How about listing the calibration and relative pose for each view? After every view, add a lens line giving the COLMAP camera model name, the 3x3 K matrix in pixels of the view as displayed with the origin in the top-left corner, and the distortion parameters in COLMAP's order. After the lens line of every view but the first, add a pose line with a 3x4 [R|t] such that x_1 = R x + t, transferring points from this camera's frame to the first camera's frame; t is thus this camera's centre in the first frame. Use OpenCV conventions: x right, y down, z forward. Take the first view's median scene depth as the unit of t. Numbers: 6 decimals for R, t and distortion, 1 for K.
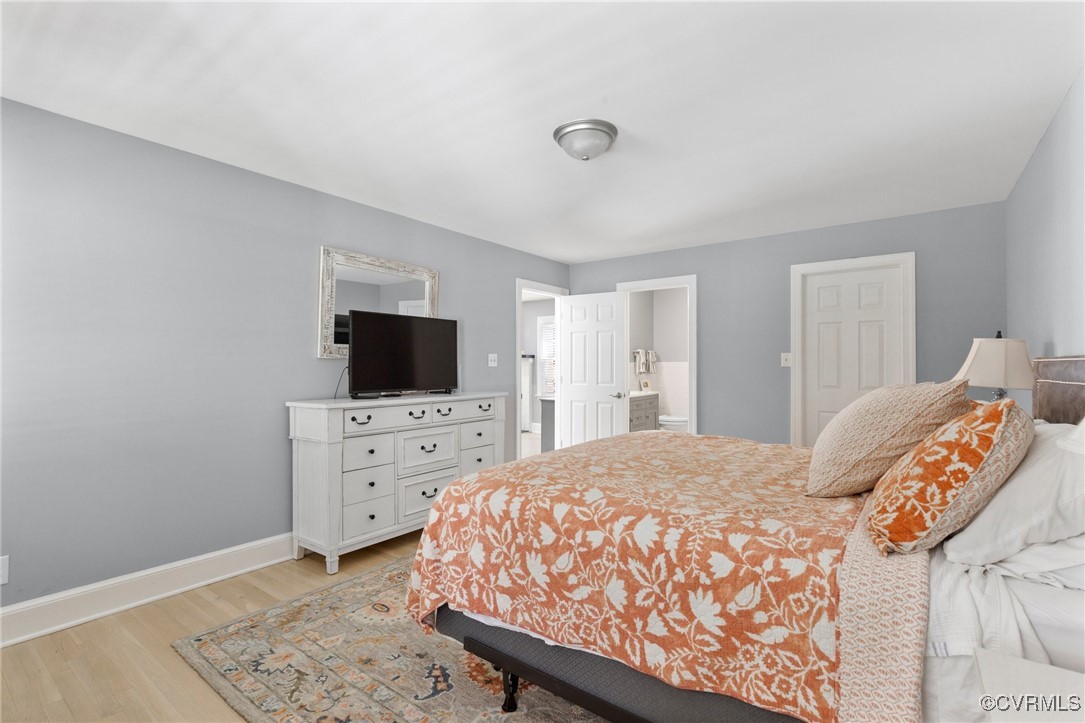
lens RADIAL K [[500.8, 0, 541.8], [0, 500.8, 362.5], [0, 0, 1]] dist [-0.001919, -0.001303]
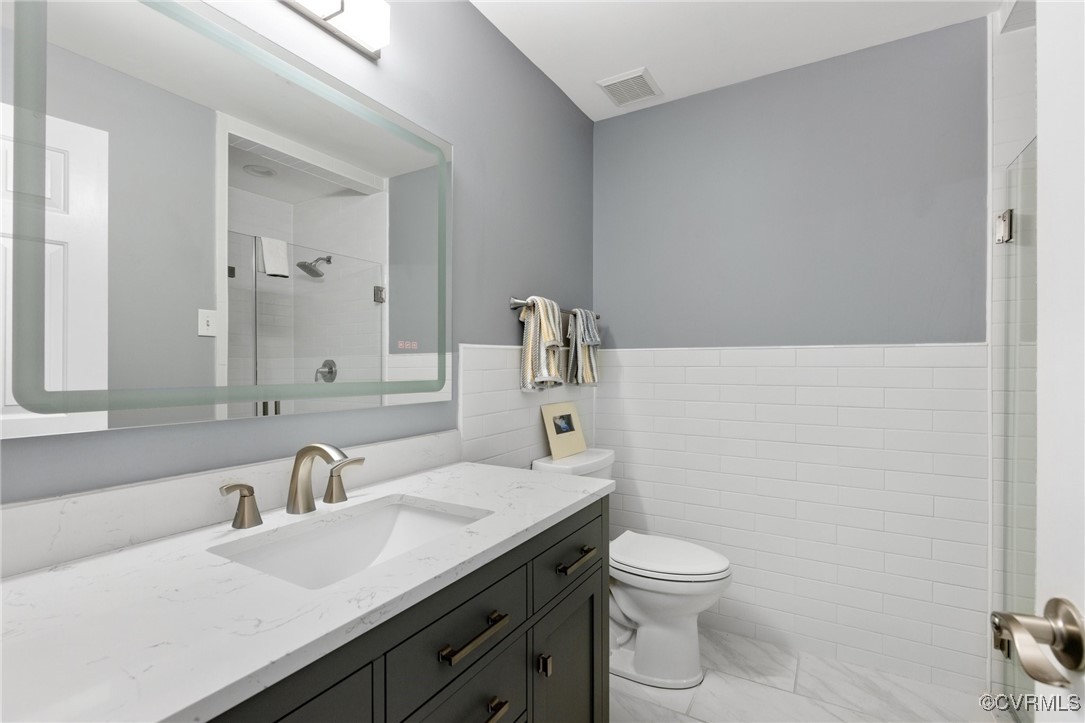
lens RADIAL K [[500.8, 0, 541.9], [0, 500.8, 363.8], [0, 0, 1]] dist [-0.001919, -0.001303]
pose [[0.994267, 0.000615, 0.106928, 0.167238], [-0.001046, 0.999992, 0.003974, 0.008753], [-0.106925, -0.004063, 0.994259, 0.727837]]
